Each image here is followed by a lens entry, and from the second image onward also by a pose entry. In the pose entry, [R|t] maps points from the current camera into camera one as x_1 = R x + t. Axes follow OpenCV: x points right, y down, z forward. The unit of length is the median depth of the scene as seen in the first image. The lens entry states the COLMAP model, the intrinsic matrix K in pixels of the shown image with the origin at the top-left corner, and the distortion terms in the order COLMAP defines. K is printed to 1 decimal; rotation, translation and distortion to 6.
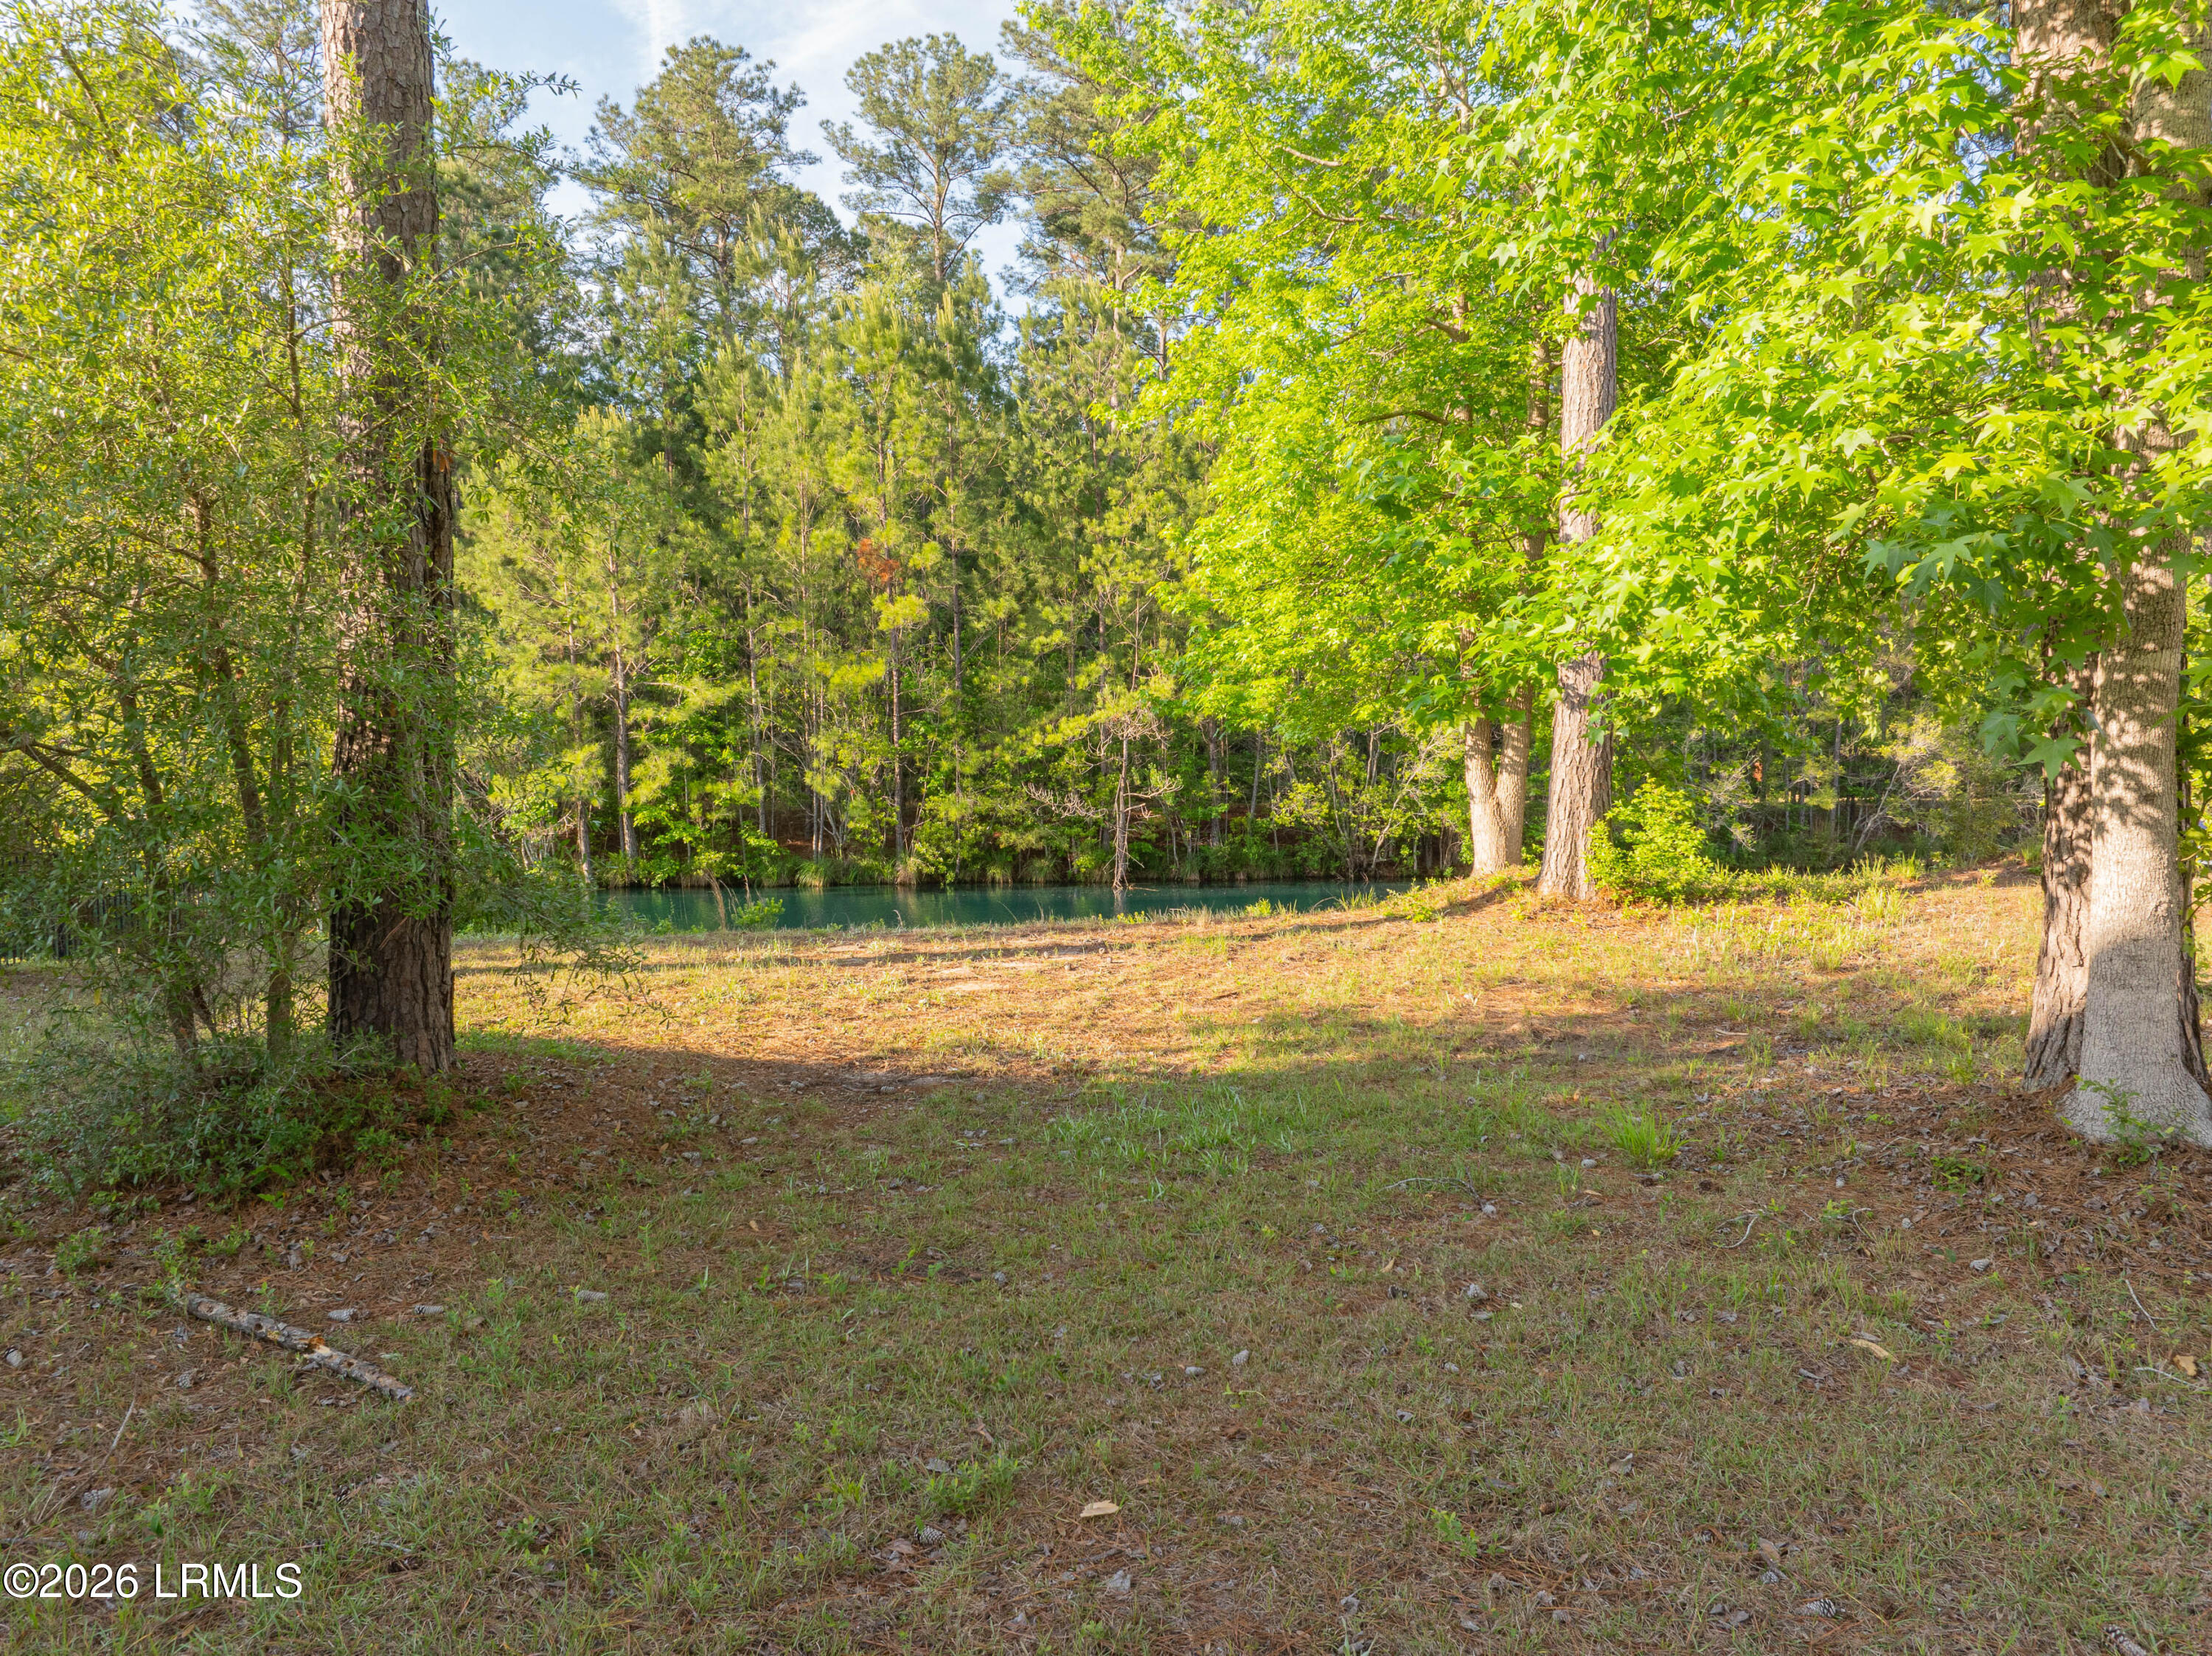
lens RADIAL K [[1550.0, 0, 1175.3], [0, 1550.0, 876.1], [0, 0, 1]] dist [-0.051573, 0.016983]
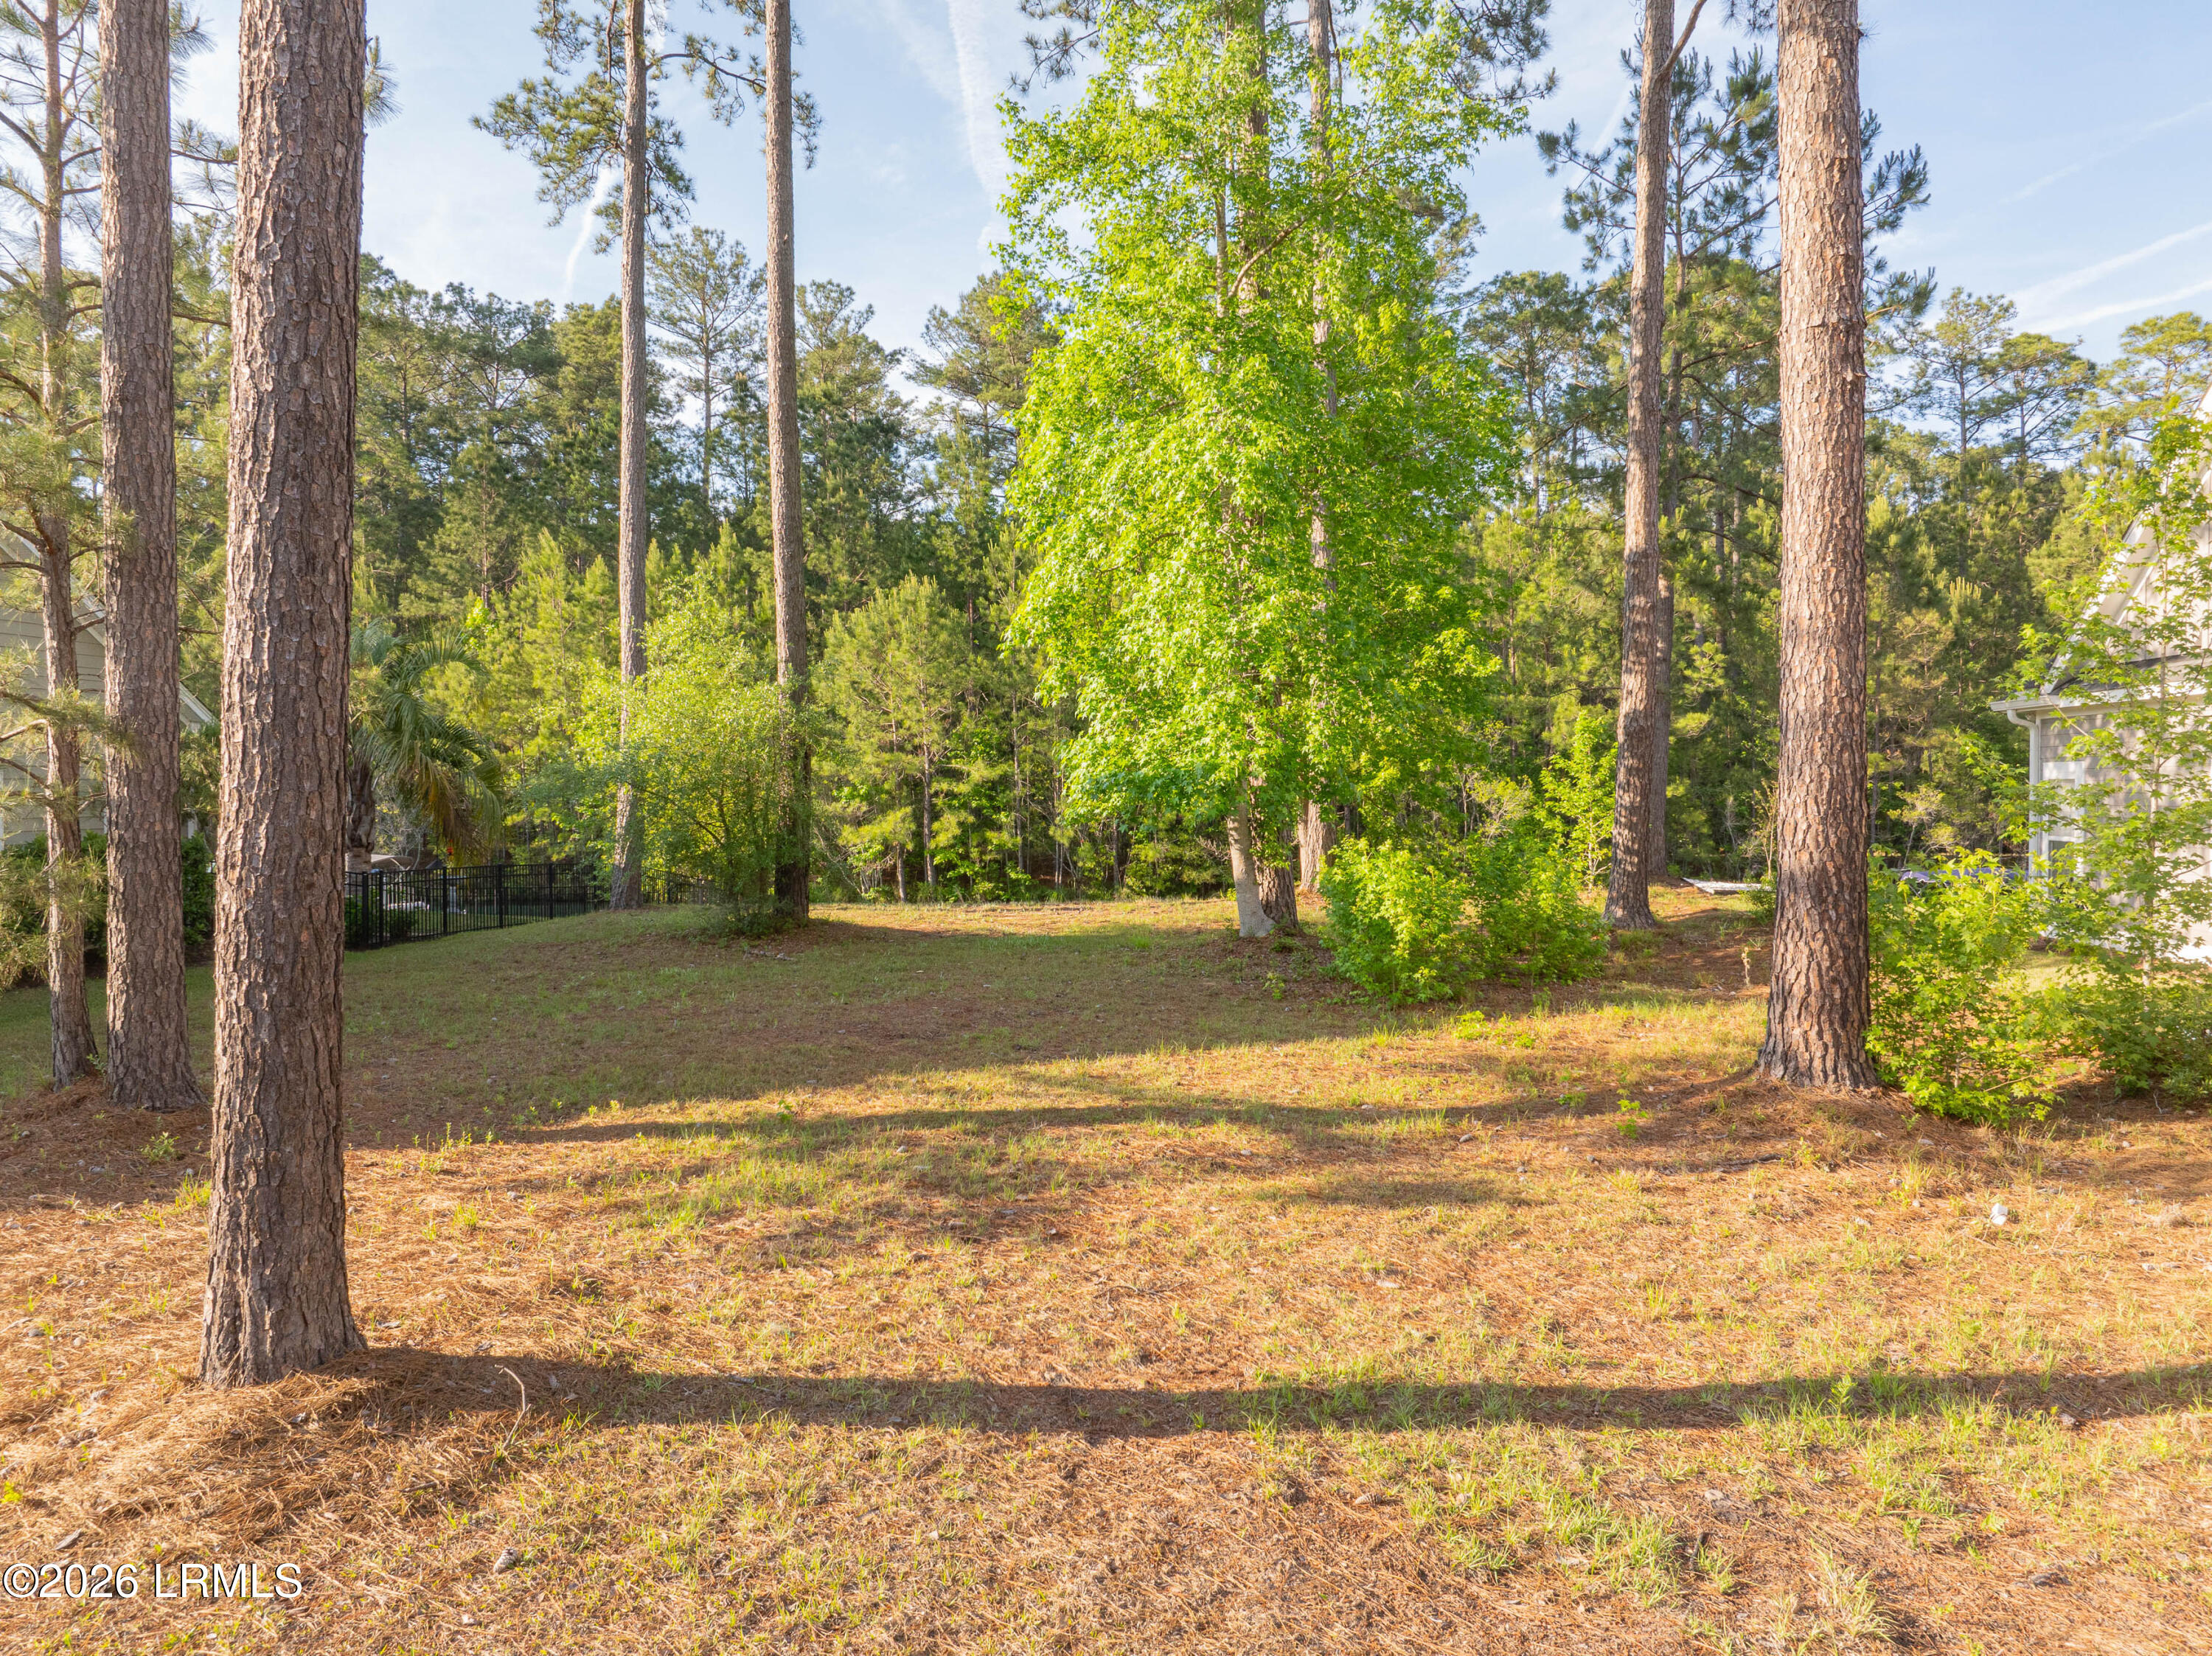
lens RADIAL K [[1550.0, 0, 1115.9], [0, 1550.0, 818.9], [0, 0, 1]] dist [-0.051573, 0.016983]
pose [[0.971021, 0.003921, -0.238963, 0.159080], [-0.020882, 0.997433, -0.068487, 0.021431], [0.238081, 0.071493, 0.968610, -0.364097]]
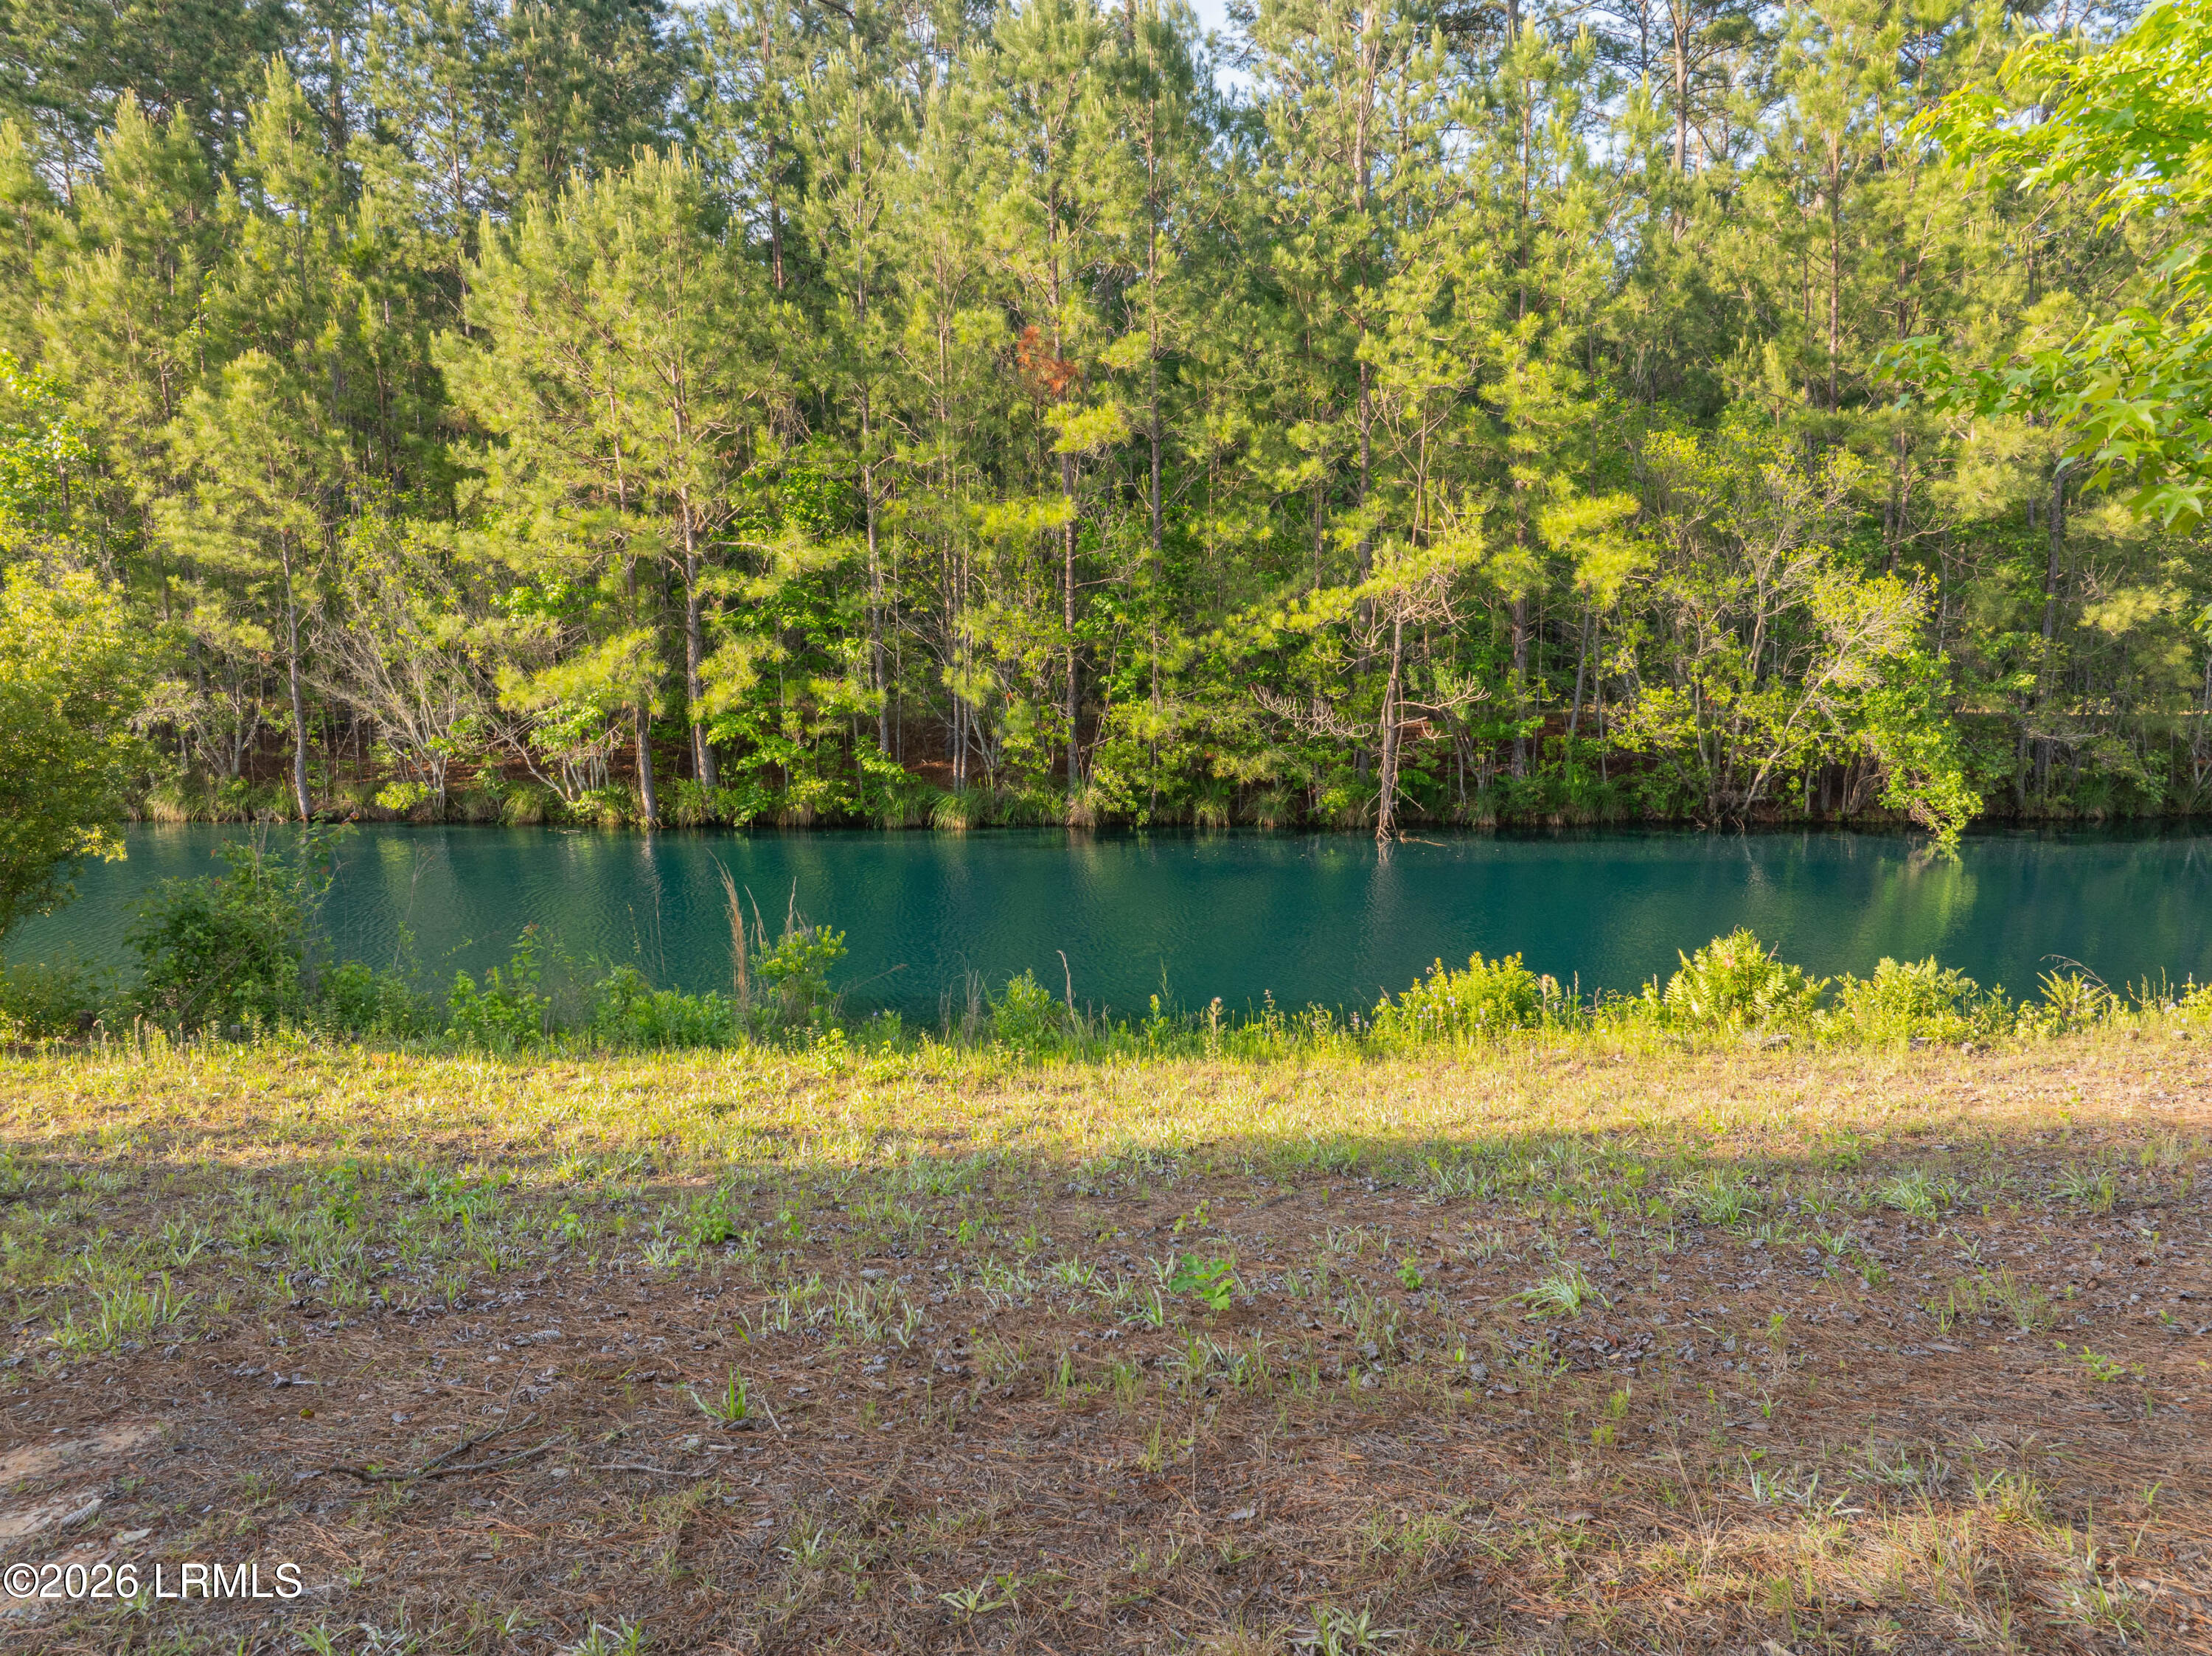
lens RADIAL K [[1550.0, 0, 1093.6], [0, 1550.0, 845.8], [0, 0, 1]] dist [-0.051573, 0.016983]
pose [[0.988480, 0.022526, -0.149664, -0.063803], [-0.013870, 0.998184, 0.058626, -0.028791], [0.150713, -0.055875, 0.986997, 0.307780]]
